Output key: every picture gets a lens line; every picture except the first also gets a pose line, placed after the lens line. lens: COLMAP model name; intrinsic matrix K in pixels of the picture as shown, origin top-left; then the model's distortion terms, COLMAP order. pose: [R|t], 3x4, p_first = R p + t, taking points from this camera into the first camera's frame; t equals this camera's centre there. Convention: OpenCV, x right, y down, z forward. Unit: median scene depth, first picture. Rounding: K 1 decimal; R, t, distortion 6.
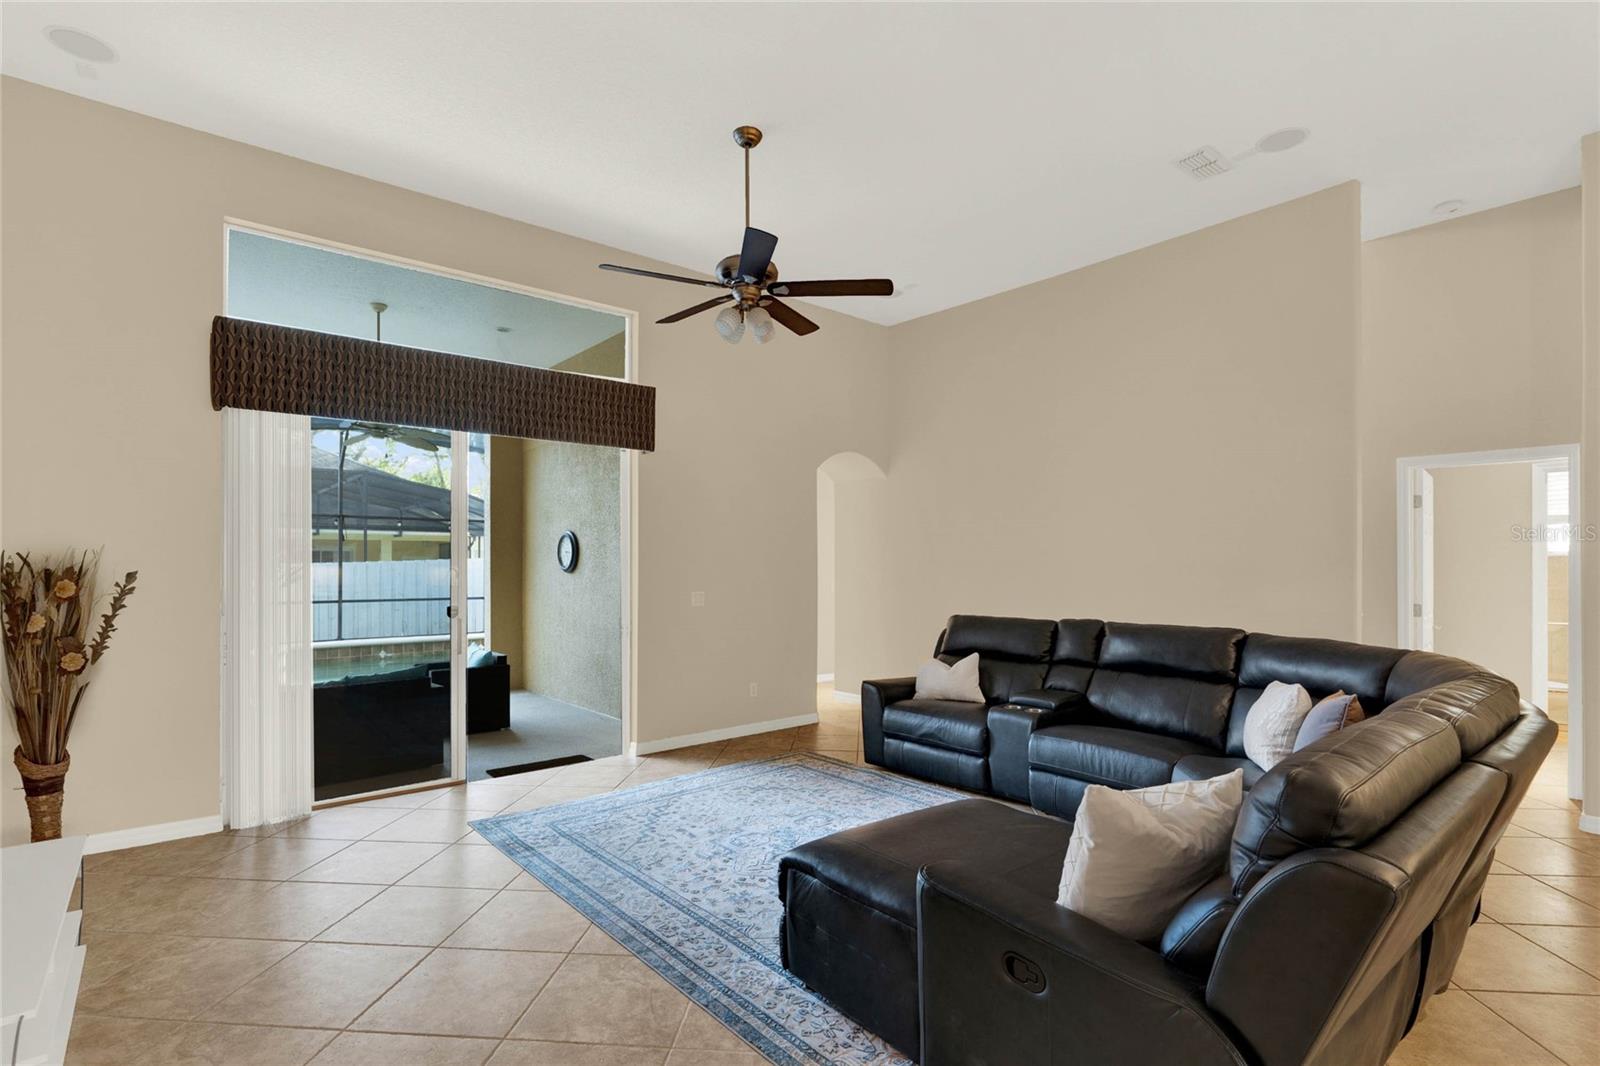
lens RADIAL K [[777.9, 0, 797.9], [0, 777.9, 547.7], [0, 0, 1]] dist [-0.002825, -0.000264]
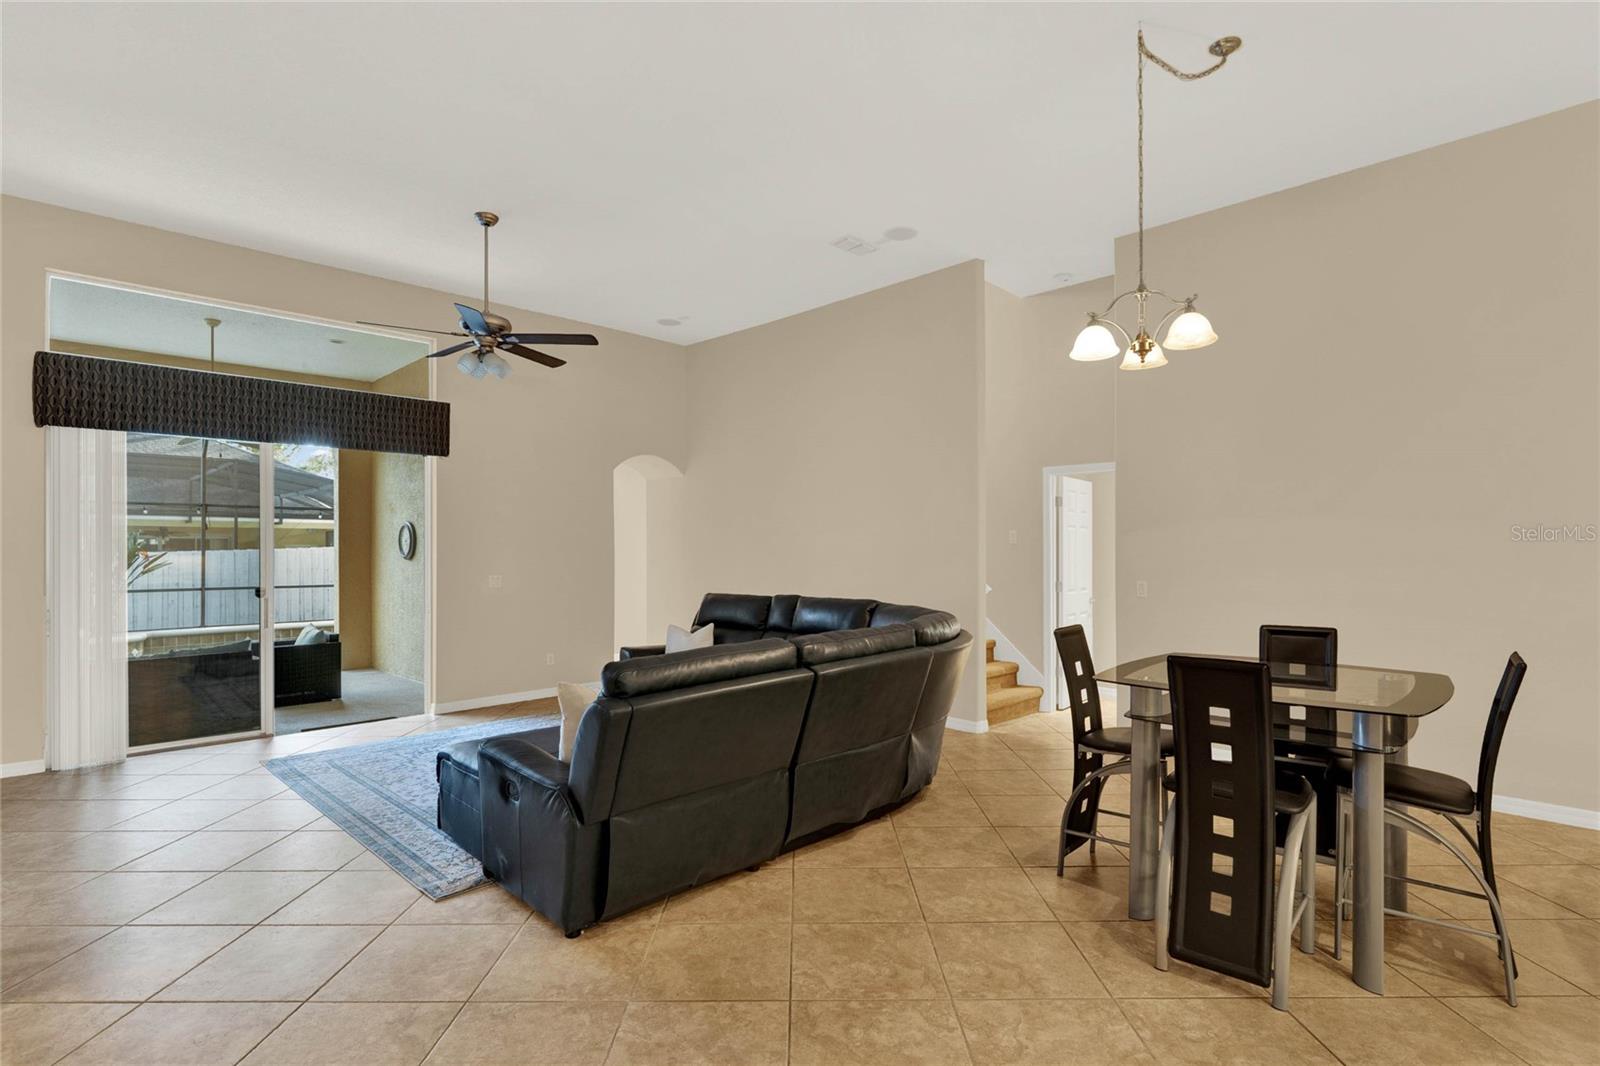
lens RADIAL K [[790.0, 0, 800.0], [0, 790.0, 533.0], [0, 0, 1]] dist [-0.000752, -0.000308]
pose [[0.995942, -0.001138, 0.089985, 0.274038], [0.001199, 0.999999, -0.000627, -0.007269], [-0.089985, 0.000732, 0.995943, -0.283473]]
